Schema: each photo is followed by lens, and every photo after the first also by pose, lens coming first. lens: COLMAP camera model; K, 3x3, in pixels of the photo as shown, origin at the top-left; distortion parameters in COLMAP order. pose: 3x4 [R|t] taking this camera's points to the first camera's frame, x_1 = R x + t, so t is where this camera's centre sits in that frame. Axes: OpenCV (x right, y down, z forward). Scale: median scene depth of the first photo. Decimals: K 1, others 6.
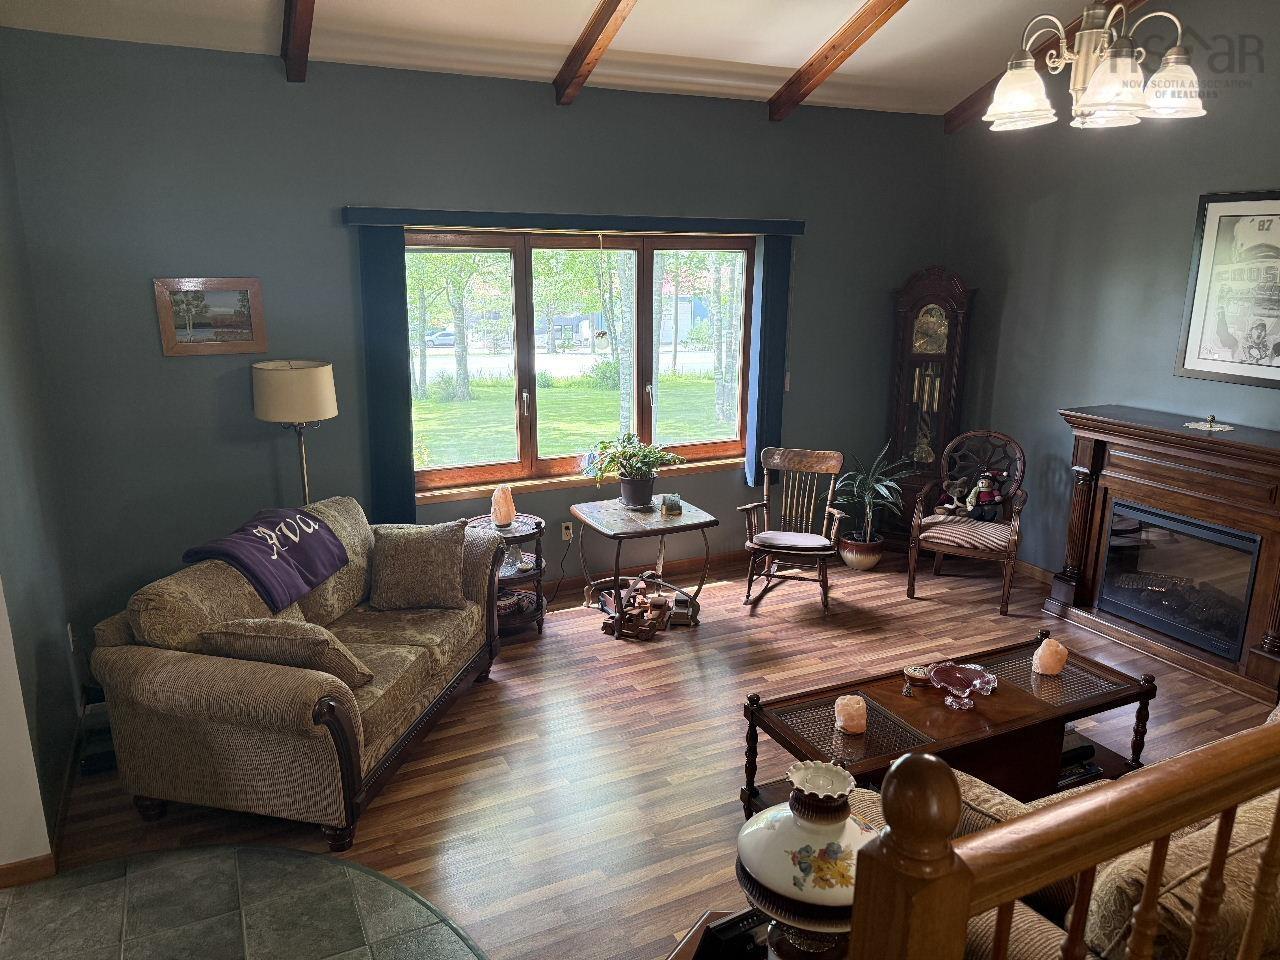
lens RADIAL K [[898.9, 0, 642.5], [0, 898.9, 485.3], [0, 0, 1]] dist [0.117488, -0.155850]
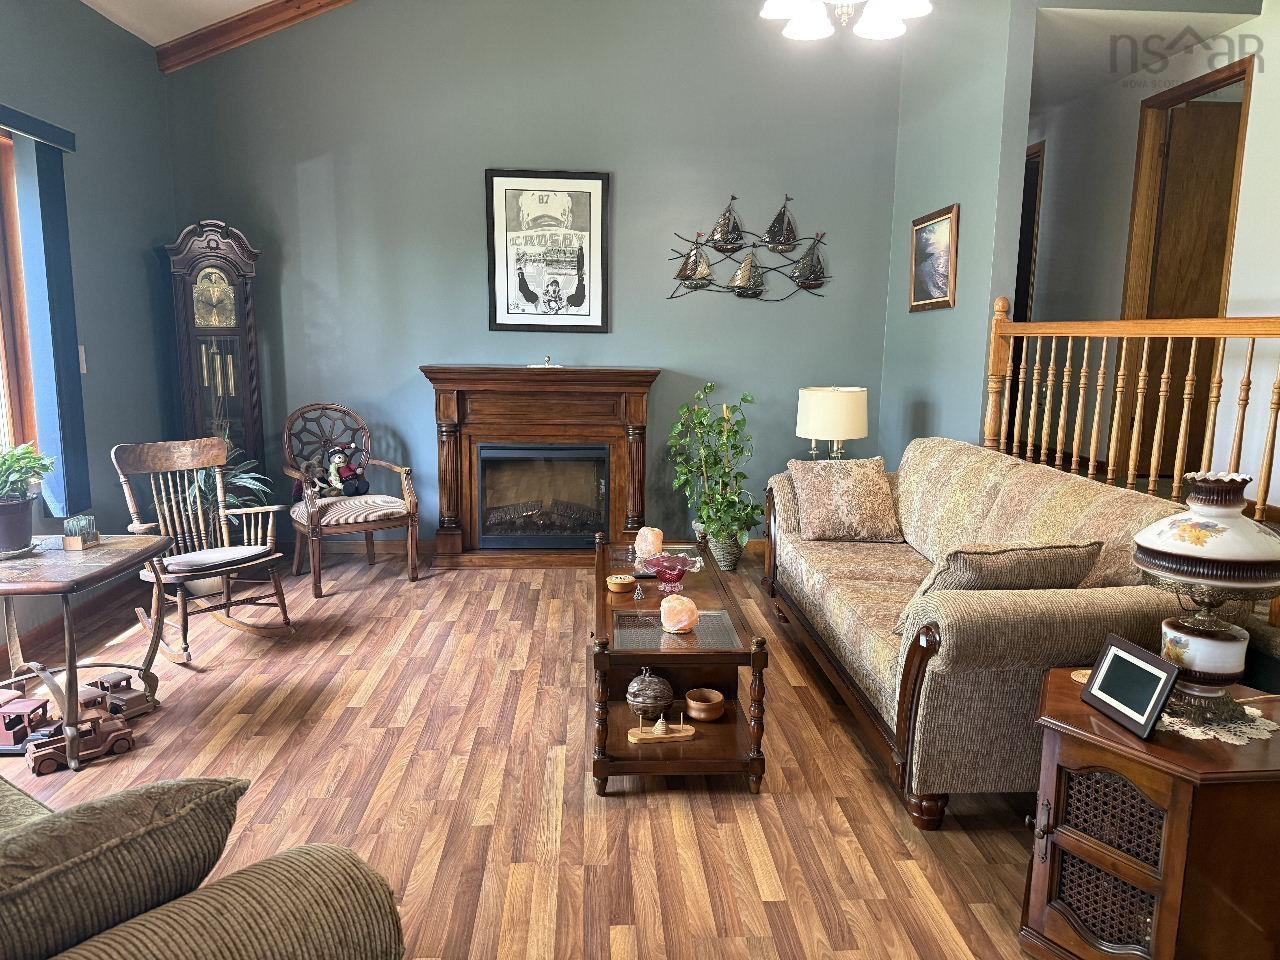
lens RADIAL K [[898.9, 0, 642.5], [0, 898.9, 485.3], [0, 0, 1]] dist [0.117488, -0.155850]
pose [[0.390658, -0.156038, 0.907215, -0.386349], [0.216593, 0.973441, 0.074161, 0.025295], [-0.894692, 0.167525, 0.414079, 0.385984]]
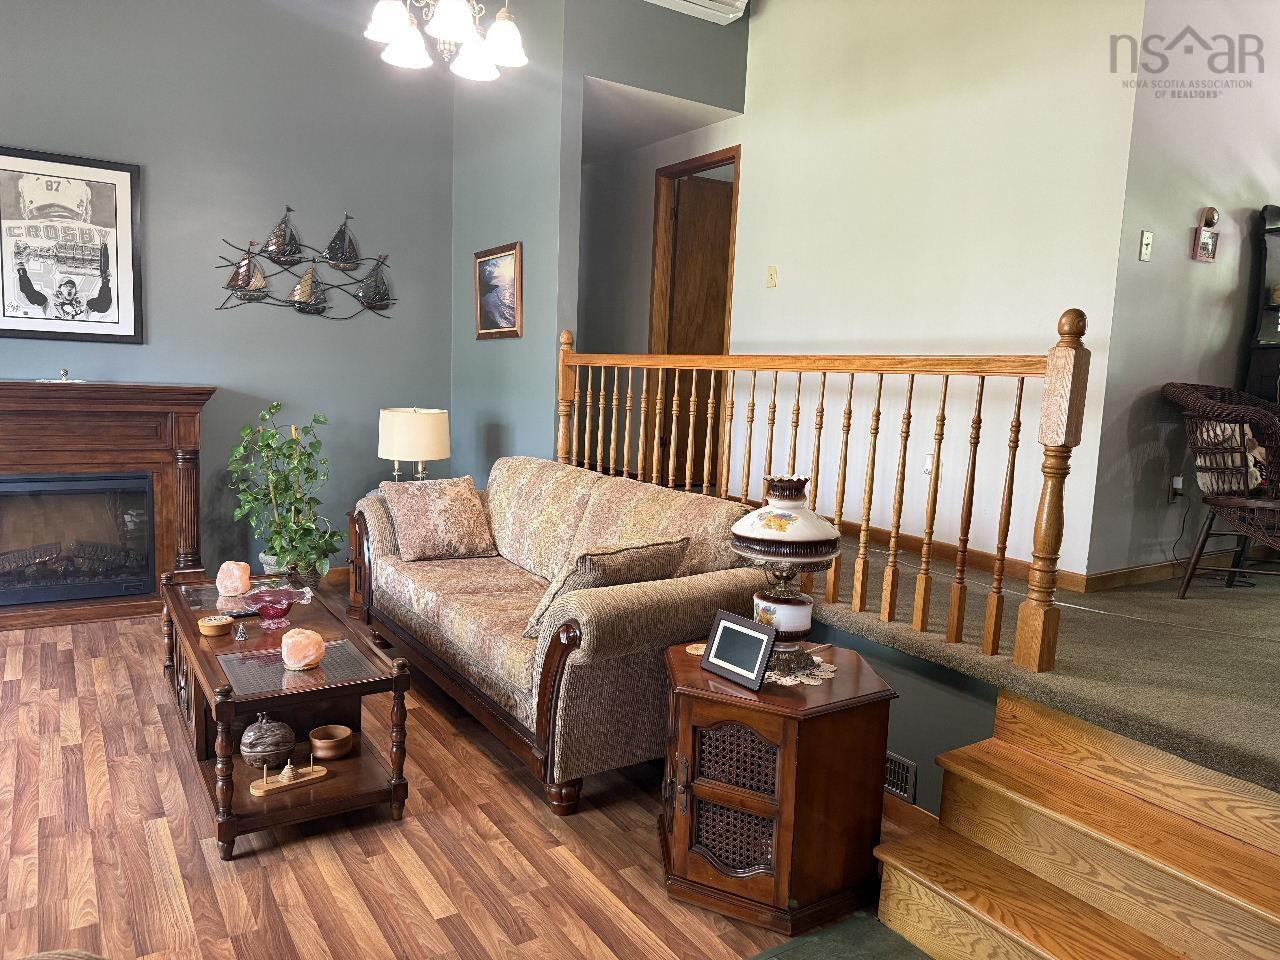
lens RADIAL K [[897.8, 0, 641.0], [0, 897.8, 483.1], [0, 0, 1]] dist [0.102957, -0.142385]
pose [[-0.115292, -0.134555, 0.984176, -0.409527], [0.201248, 0.967072, 0.155792, 0.014286], [-0.972732, 0.216025, -0.084417, 0.448664]]
